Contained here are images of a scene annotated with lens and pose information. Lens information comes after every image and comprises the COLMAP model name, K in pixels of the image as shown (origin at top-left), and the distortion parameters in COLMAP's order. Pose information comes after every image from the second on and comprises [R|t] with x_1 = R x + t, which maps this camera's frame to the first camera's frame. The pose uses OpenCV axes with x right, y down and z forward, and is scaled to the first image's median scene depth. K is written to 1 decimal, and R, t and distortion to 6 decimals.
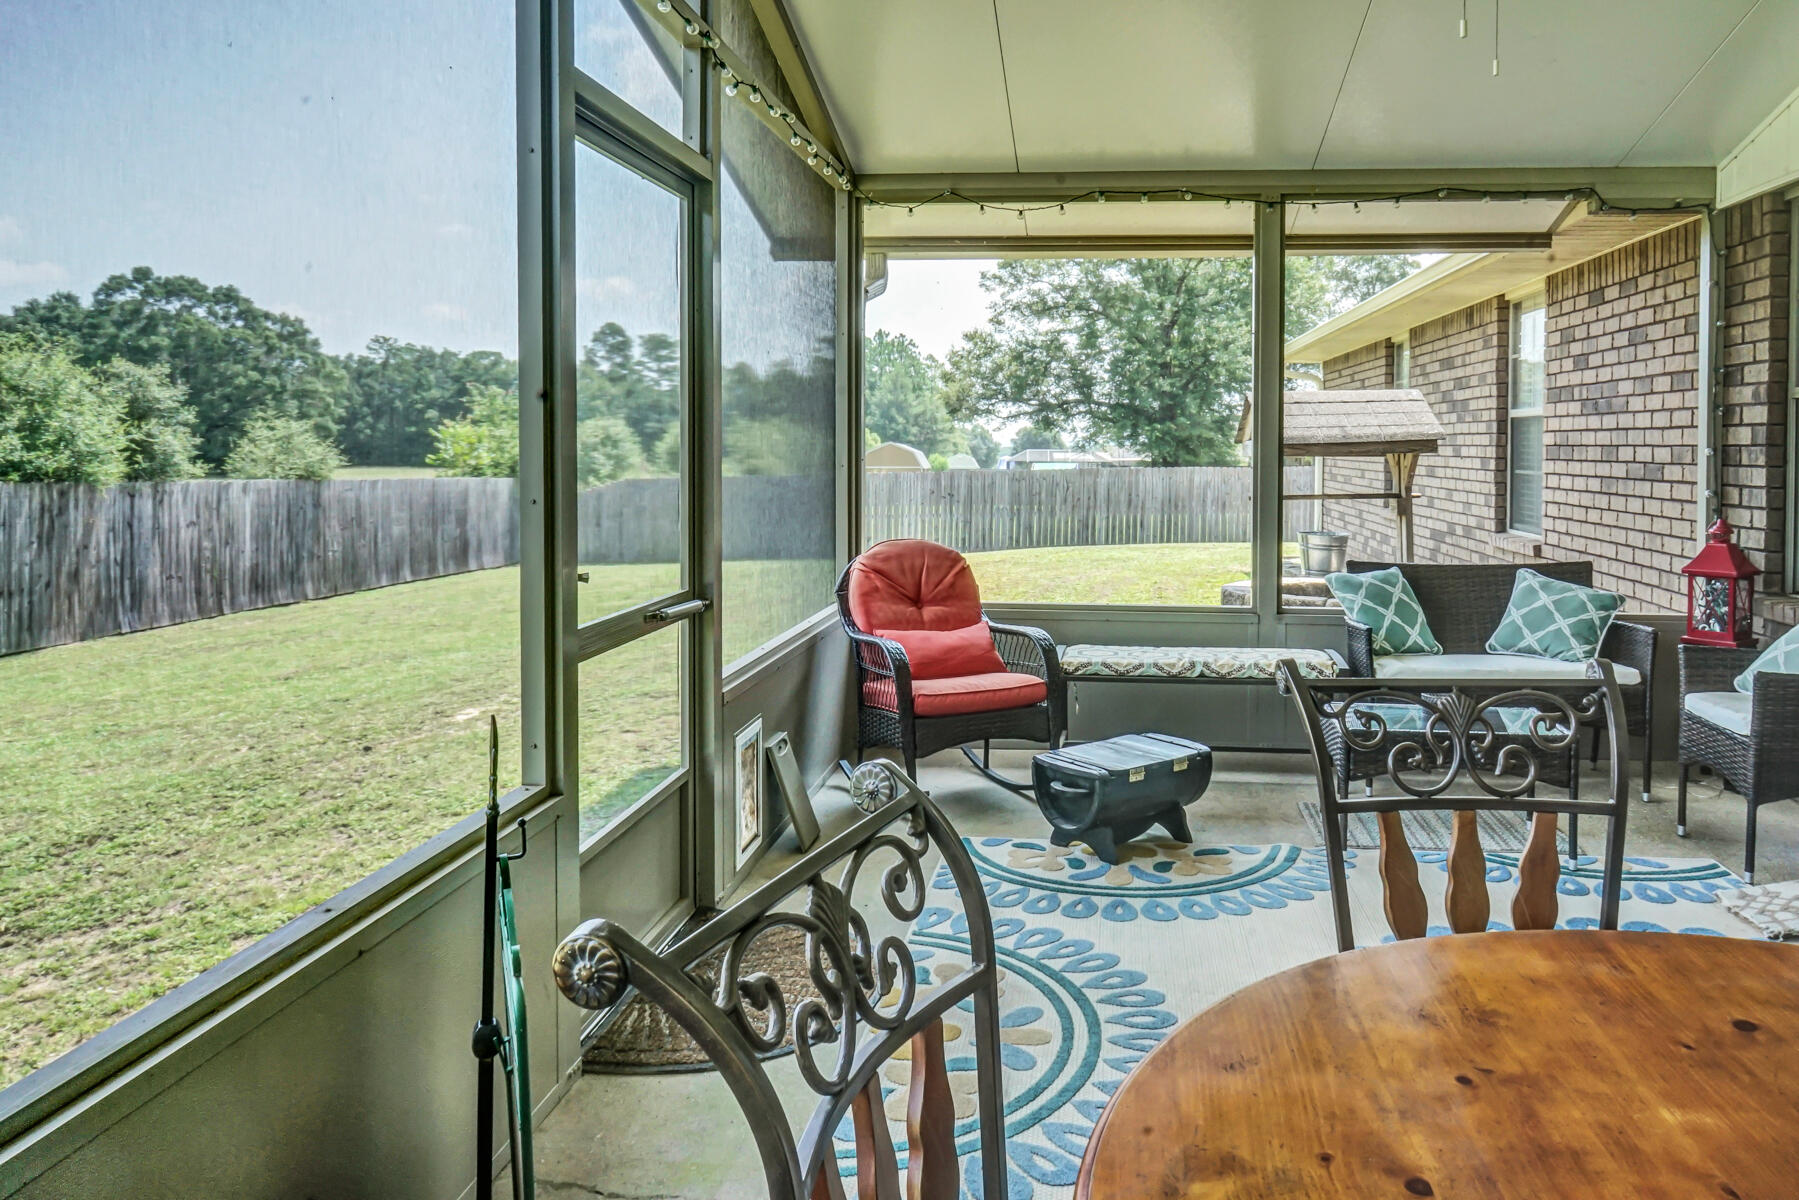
lens RADIAL K [[2463.5, 0, 899.5], [0, 2463.5, 600.0], [0, 0, 1]] dist [0.008347, 0.043098]
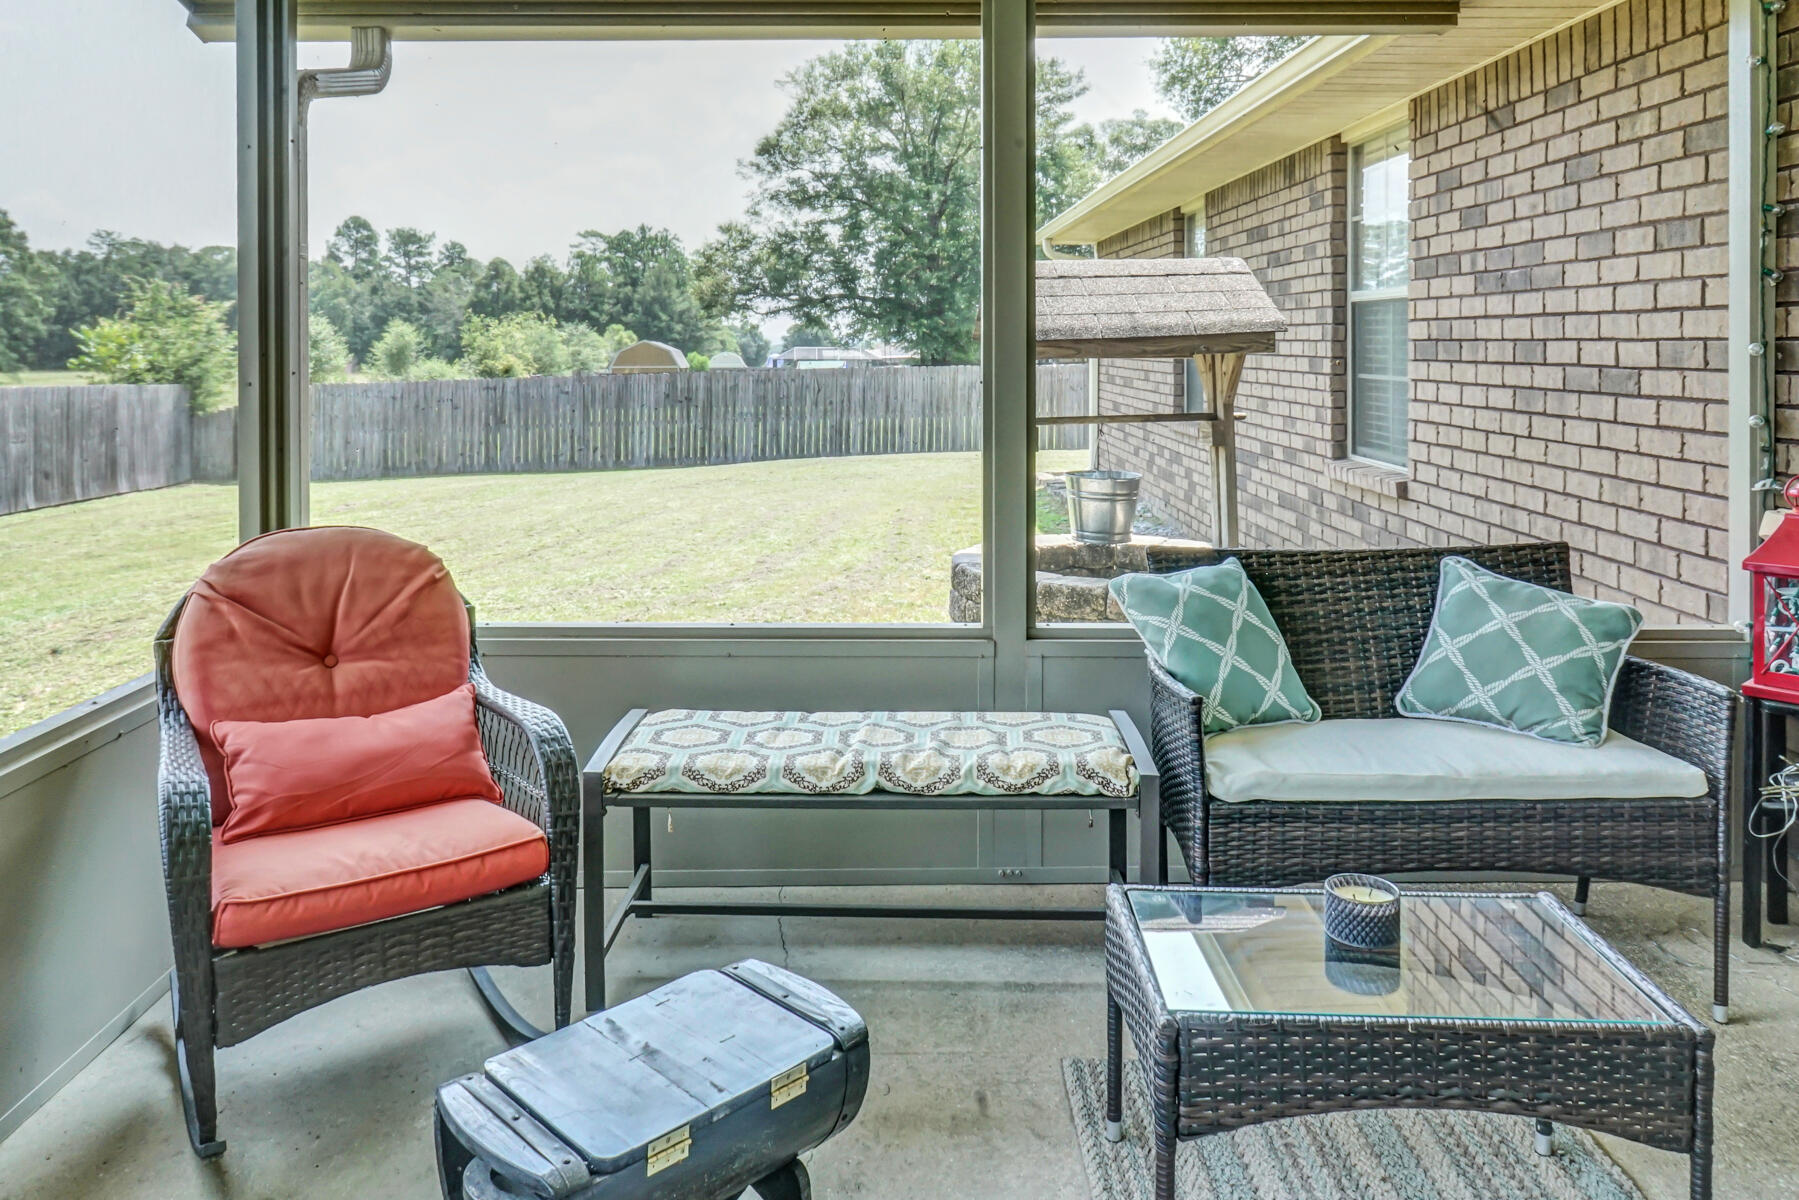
lens RADIAL K [[2463.5, 0, 899.5], [0, 2463.5, 600.0], [0, 0, 1]] dist [0.008347, 0.043098]
pose [[0.995883, -0.015758, 0.089263, 0.024374], [0.012057, 0.999051, 0.041853, -0.009229], [-0.089837, -0.040604, 0.995128, 0.144971]]
